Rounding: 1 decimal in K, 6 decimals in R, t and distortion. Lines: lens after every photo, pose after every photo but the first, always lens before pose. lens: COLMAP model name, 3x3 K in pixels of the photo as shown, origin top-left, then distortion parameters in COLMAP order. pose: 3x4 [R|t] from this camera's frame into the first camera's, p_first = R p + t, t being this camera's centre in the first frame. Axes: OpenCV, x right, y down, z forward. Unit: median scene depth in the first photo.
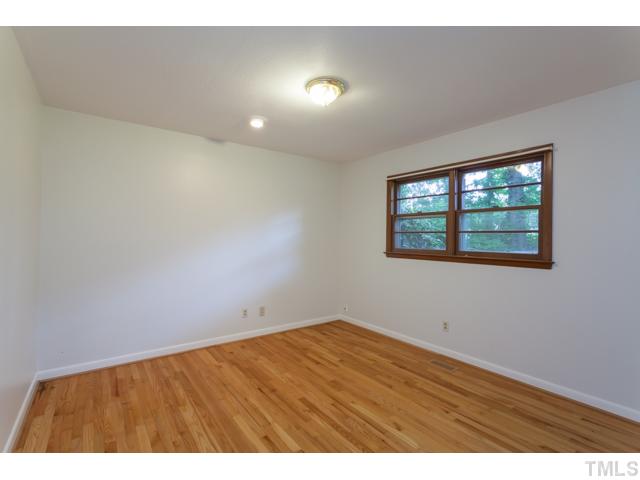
lens RADIAL K [[313.5, 0, 300.2], [0, 313.5, 236.2], [0, 0, 1]] dist [0.000962, 0.000077]
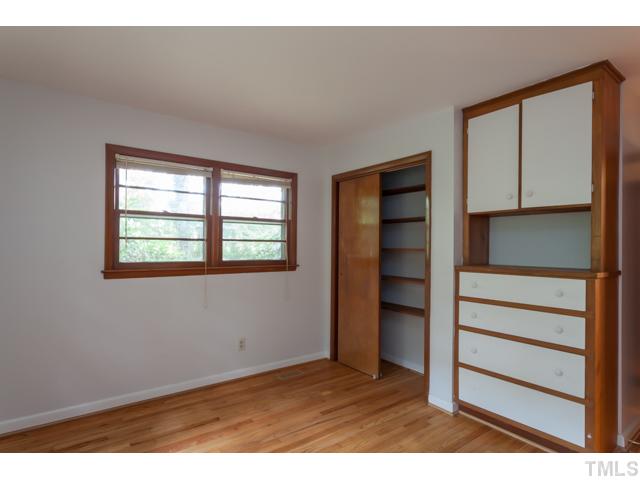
lens RADIAL K [[334.8, 0, 308.8], [0, 334.8, 248.0], [0, 0, 1]] dist [-0.001503, -0.000079]
pose [[-0.030287, -0.011879, 0.999471, -0.389165], [-0.009227, 0.999890, 0.011605, -0.002900], [-0.999499, -0.008871, -0.030393, 0.651745]]
